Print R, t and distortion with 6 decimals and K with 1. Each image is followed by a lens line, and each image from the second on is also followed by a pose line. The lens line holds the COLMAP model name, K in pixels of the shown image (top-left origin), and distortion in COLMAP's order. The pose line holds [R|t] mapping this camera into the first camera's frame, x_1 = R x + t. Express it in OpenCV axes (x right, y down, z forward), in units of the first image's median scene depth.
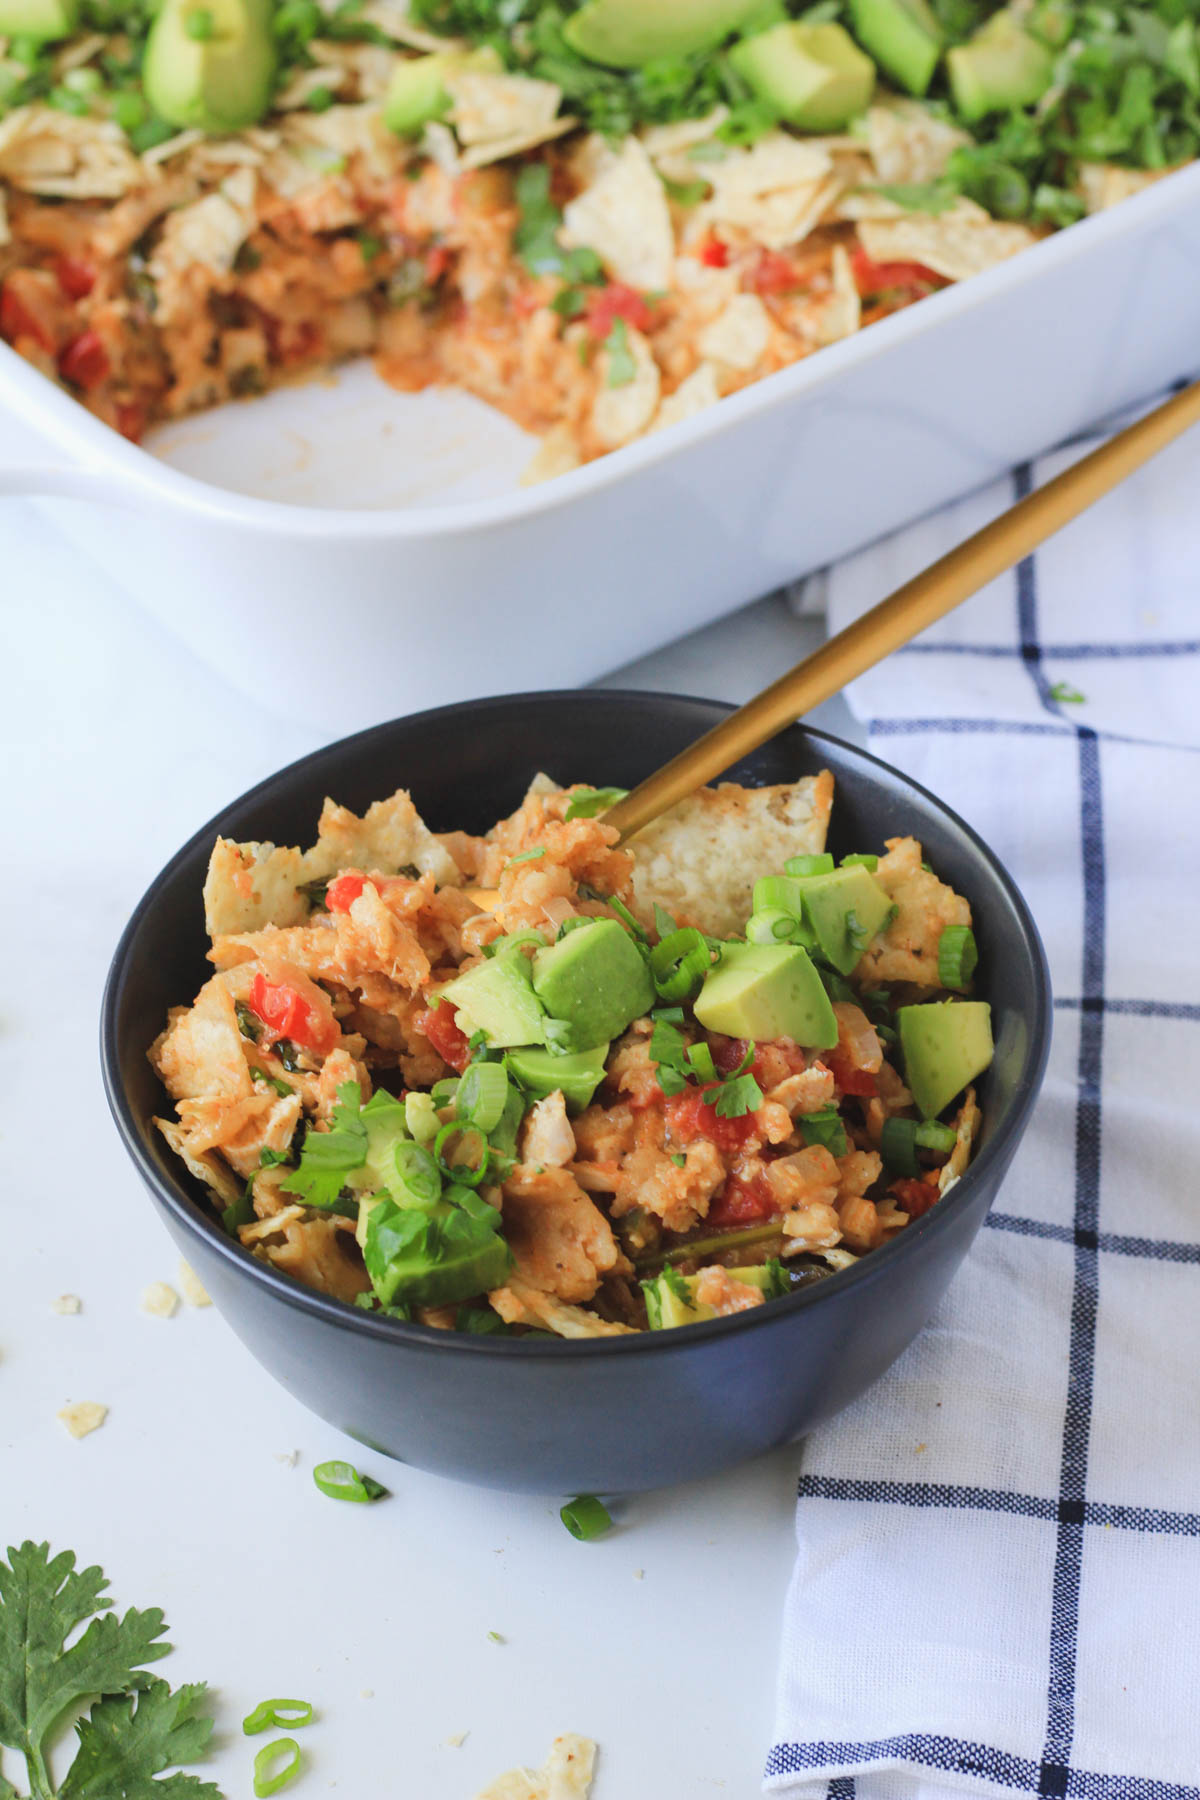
lens RADIAL K [[4569.6, 0, 600.0], [0, 4569.6, 900.0], [0, 0, 1]] dist [-0.095776, -1.064395]
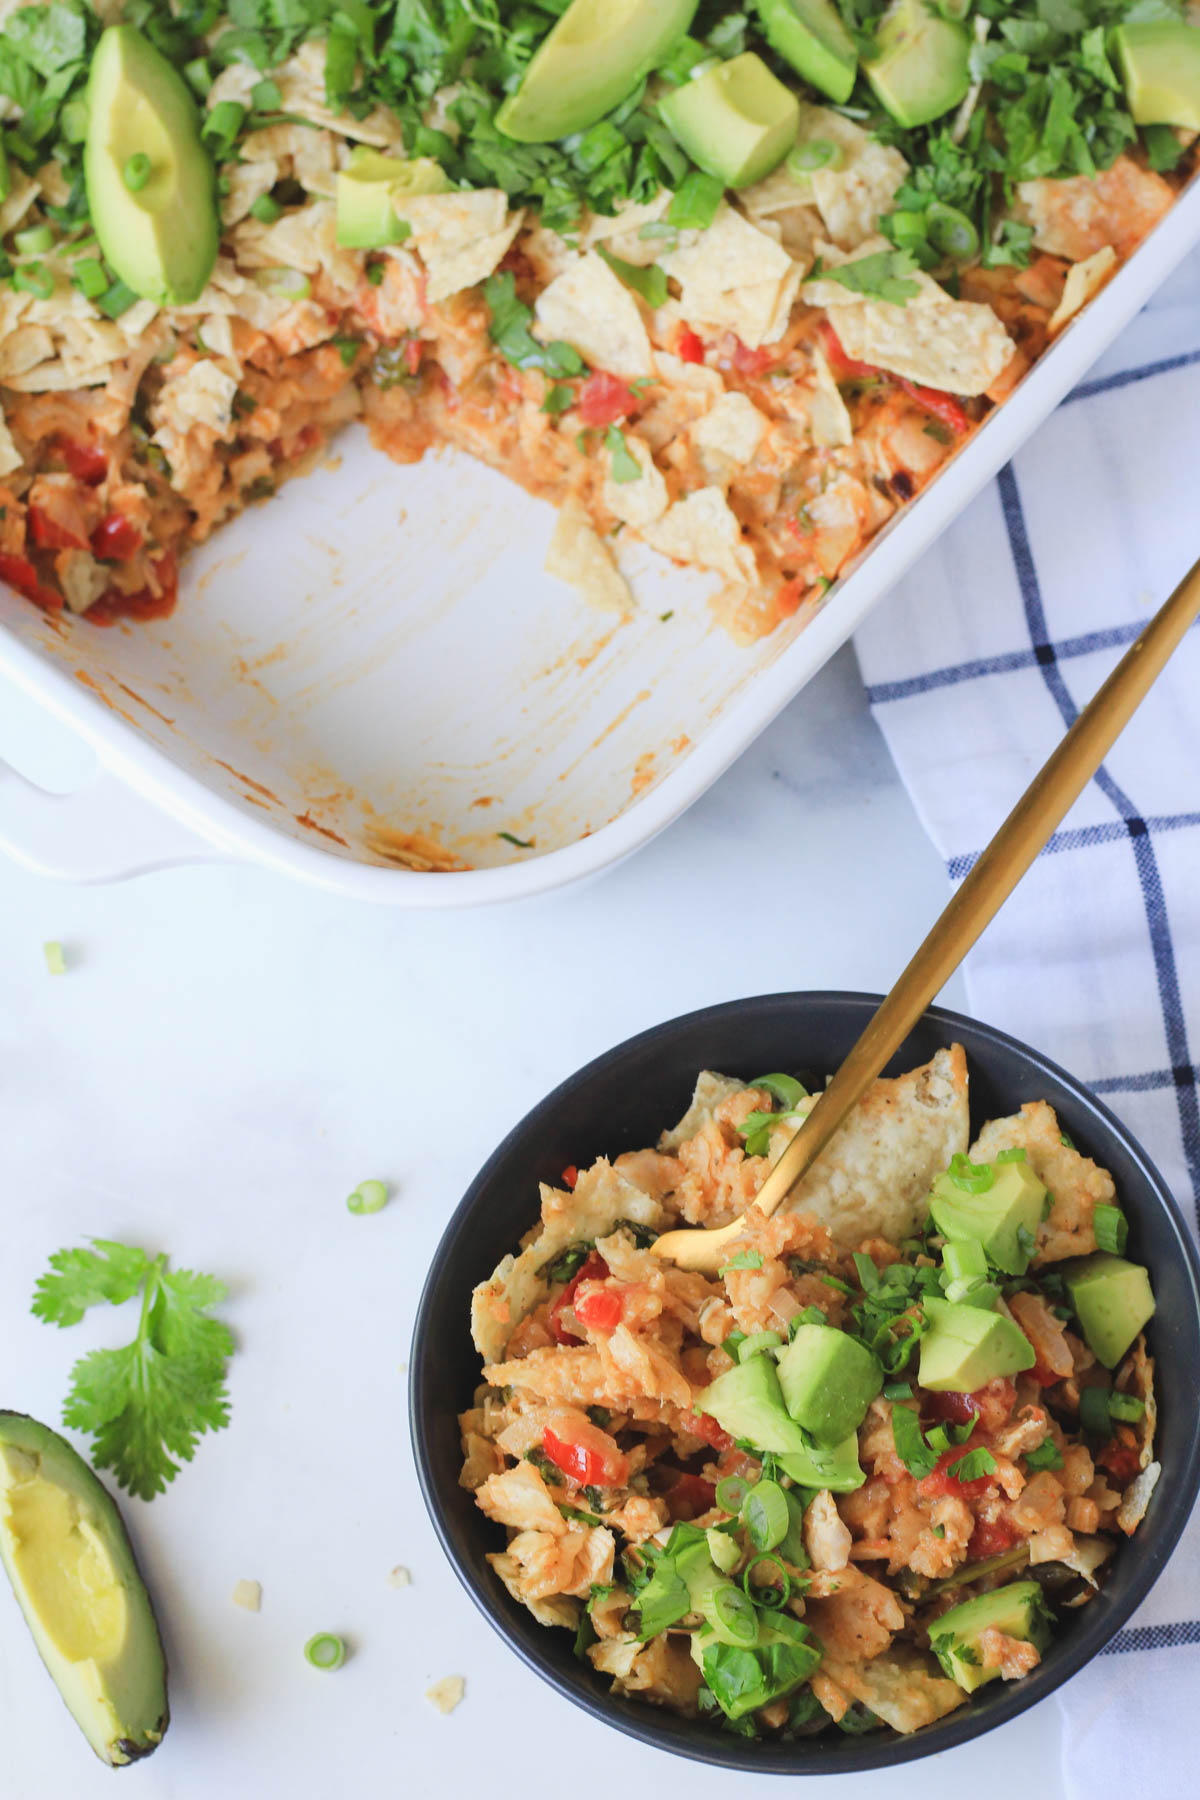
lens RADIAL K [[4569.6, 0, 600.0], [0, 4569.6, 900.0], [0, 0, 1]] dist [-0.095776, -1.064395]
pose [[0.975936, -0.215858, 0.030893, -0.064874], [0.180845, 0.880382, 0.438432, -0.578563], [-0.121837, -0.422295, 0.898233, 0.006050]]
